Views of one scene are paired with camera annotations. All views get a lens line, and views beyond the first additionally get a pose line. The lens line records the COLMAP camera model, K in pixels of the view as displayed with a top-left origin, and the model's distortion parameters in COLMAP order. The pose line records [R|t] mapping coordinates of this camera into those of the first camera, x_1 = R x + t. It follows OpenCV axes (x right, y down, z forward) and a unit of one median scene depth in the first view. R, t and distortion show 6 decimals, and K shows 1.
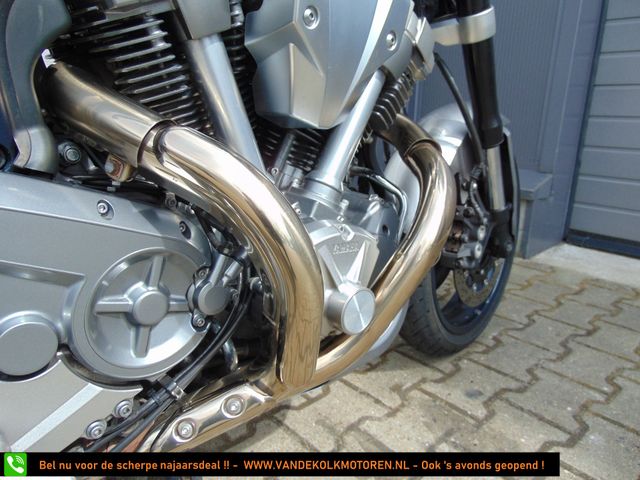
lens RADIAL K [[476.8, 0, 315.4], [0, 476.8, 236.7], [0, 0, 1]] dist [-0.019844, 0.046914]
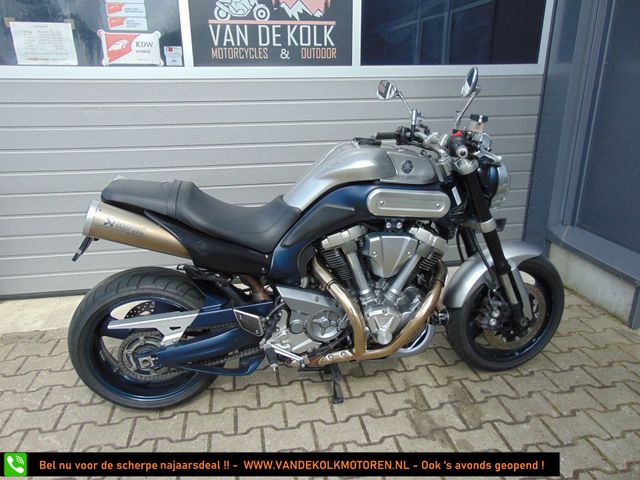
lens RADIAL K [[476.8, 0, 319.3], [0, 476.8, 239.2], [0, 0, 1]] dist [-0.019844, 0.046914]
pose [[0.841720, 0.147384, -0.519409, 0.680210], [-0.119348, 0.989013, 0.087229, -0.384639], [0.526558, -0.011432, 0.850062, -1.032671]]
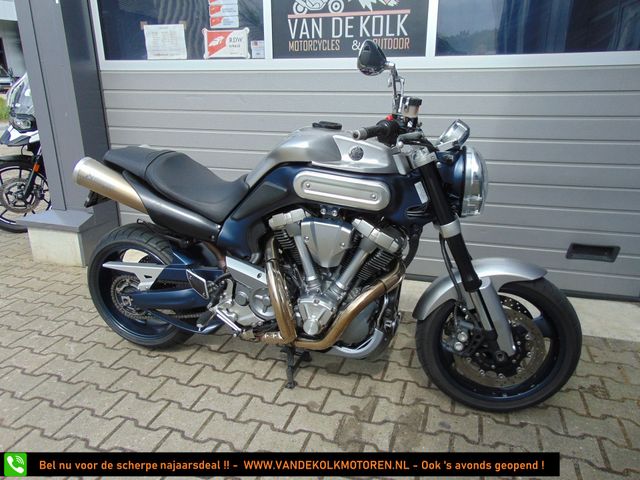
lens RADIAL K [[476.8, 0, 319.8], [0, 476.8, 239.6], [0, 0, 1]] dist [-0.019844, 0.046914]
pose [[0.503148, 0.246530, -0.828290, 1.343217], [-0.222208, 0.963128, 0.151682, -0.463876], [0.835144, 0.107734, 0.539377, -0.360845]]
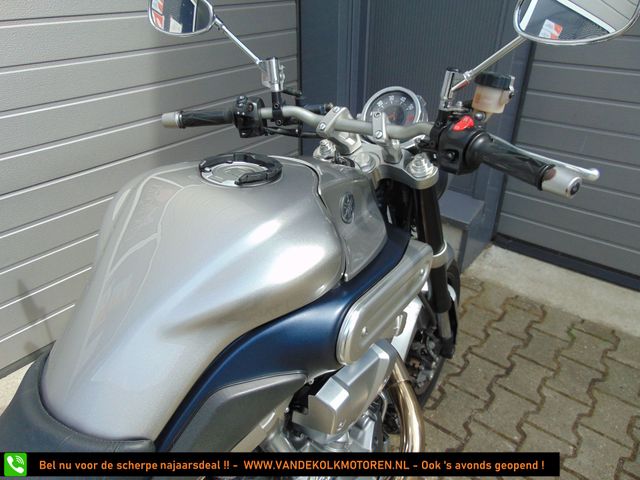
lens RADIAL K [[476.8, 0, 317.4], [0, 476.8, 236.6], [0, 0, 1]] dist [-0.019844, 0.046914]
pose [[0.988350, -0.090068, 0.122687, -0.101085], [0.057403, 0.967162, 0.247593, -0.664362], [-0.140958, -0.237665, 0.961065, -0.144346]]
